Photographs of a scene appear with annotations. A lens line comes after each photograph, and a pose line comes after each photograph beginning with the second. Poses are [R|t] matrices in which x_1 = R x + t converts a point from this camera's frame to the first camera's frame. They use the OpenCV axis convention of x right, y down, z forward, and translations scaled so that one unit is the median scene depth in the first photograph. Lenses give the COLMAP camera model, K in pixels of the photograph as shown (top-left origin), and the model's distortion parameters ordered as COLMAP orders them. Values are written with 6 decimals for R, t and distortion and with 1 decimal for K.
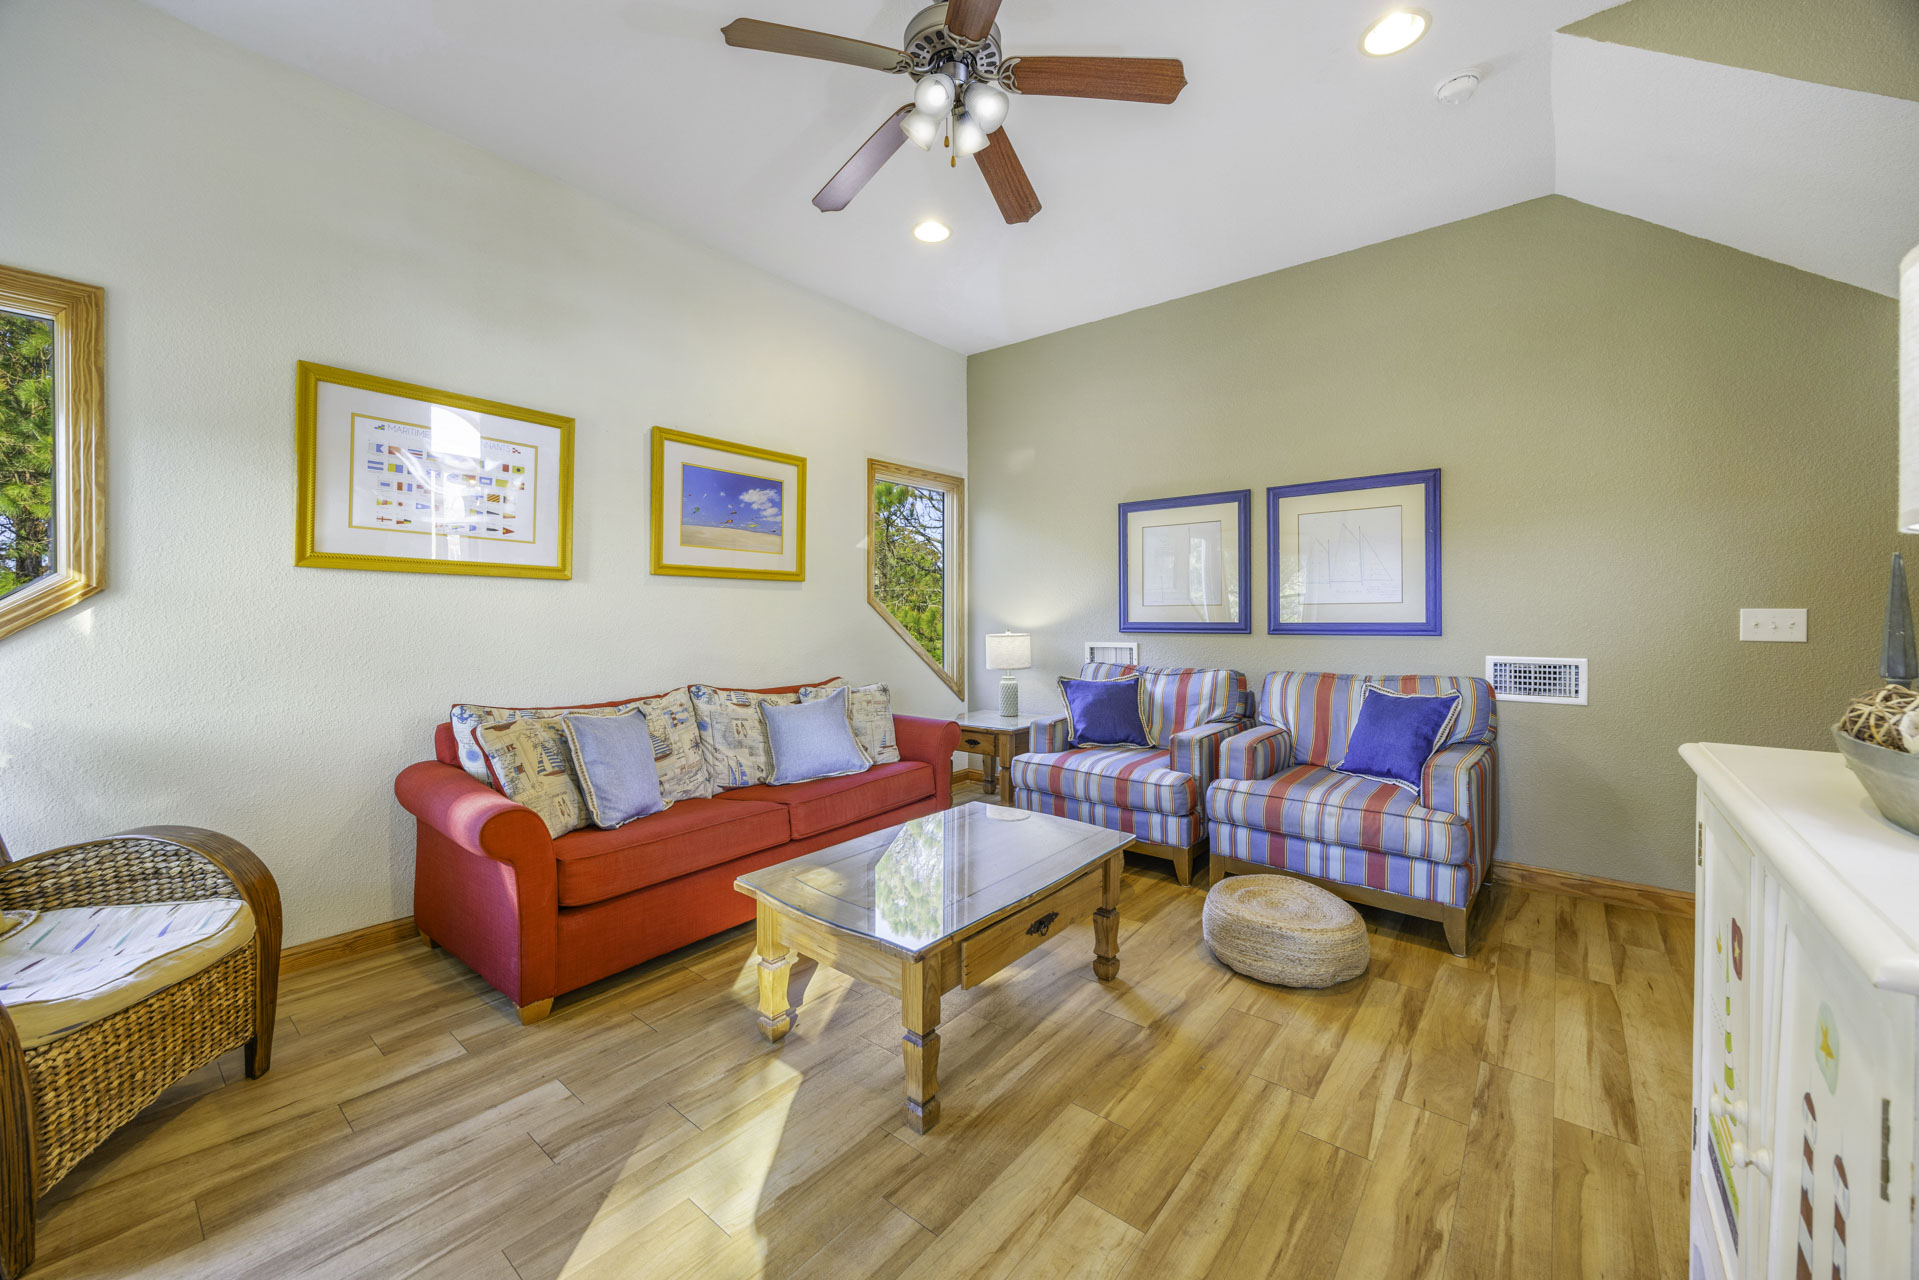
lens RADIAL K [[738.2, 0, 954.9], [0, 738.2, 618.2], [0, 0, 1]] dist [-0.002071, -0.000110]
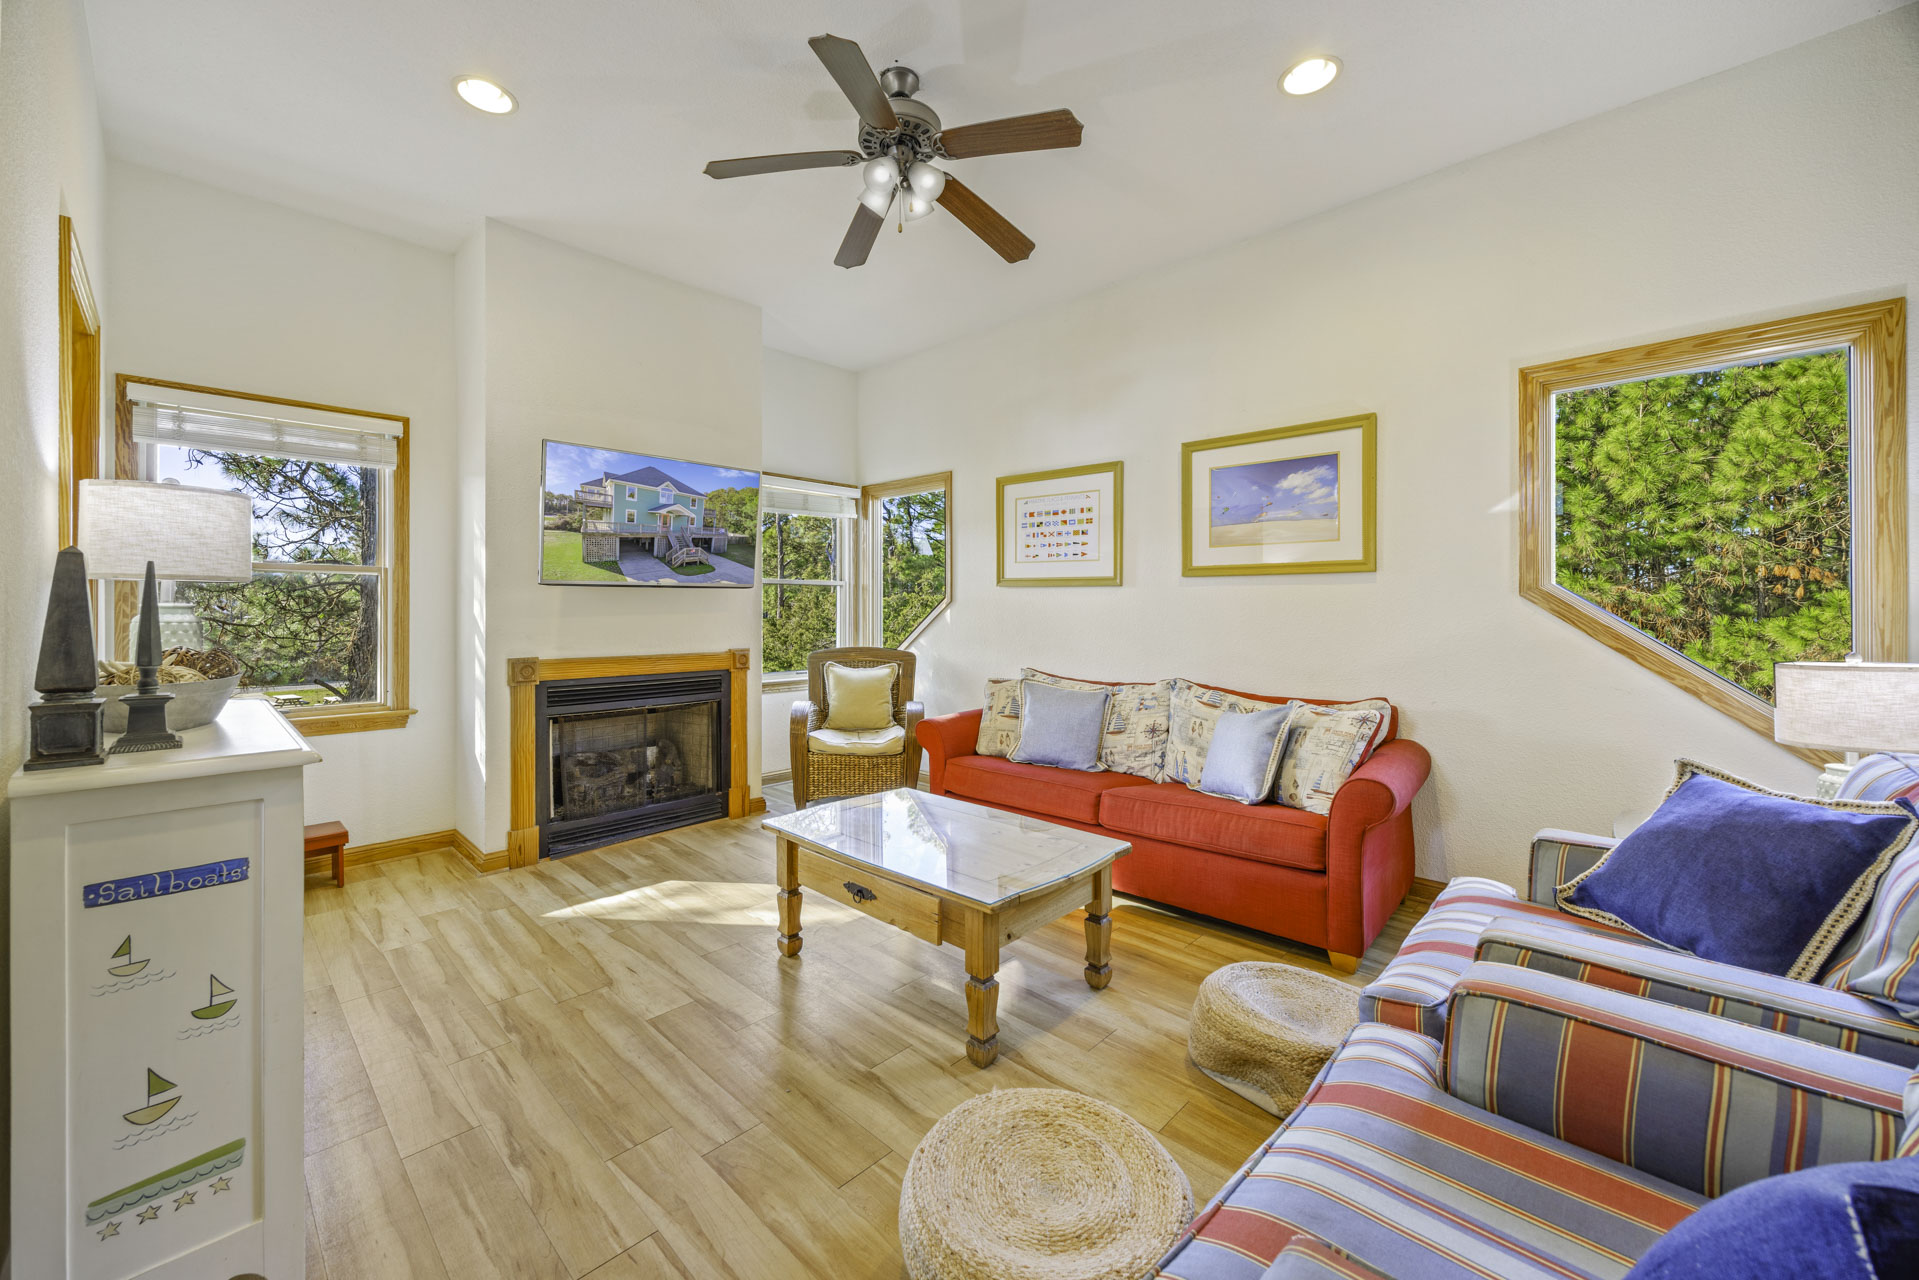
lens RADIAL K [[773.8, 0, 970.1], [0, 773.8, 609.3], [0, 0, 1]] dist [-0.000649, 0.000198]
pose [[-0.088407, -0.003789, -0.996077, 0.840373], [-0.011192, 0.999933, -0.002810, -0.003649], [0.996022, 0.010900, -0.088444, 0.846685]]
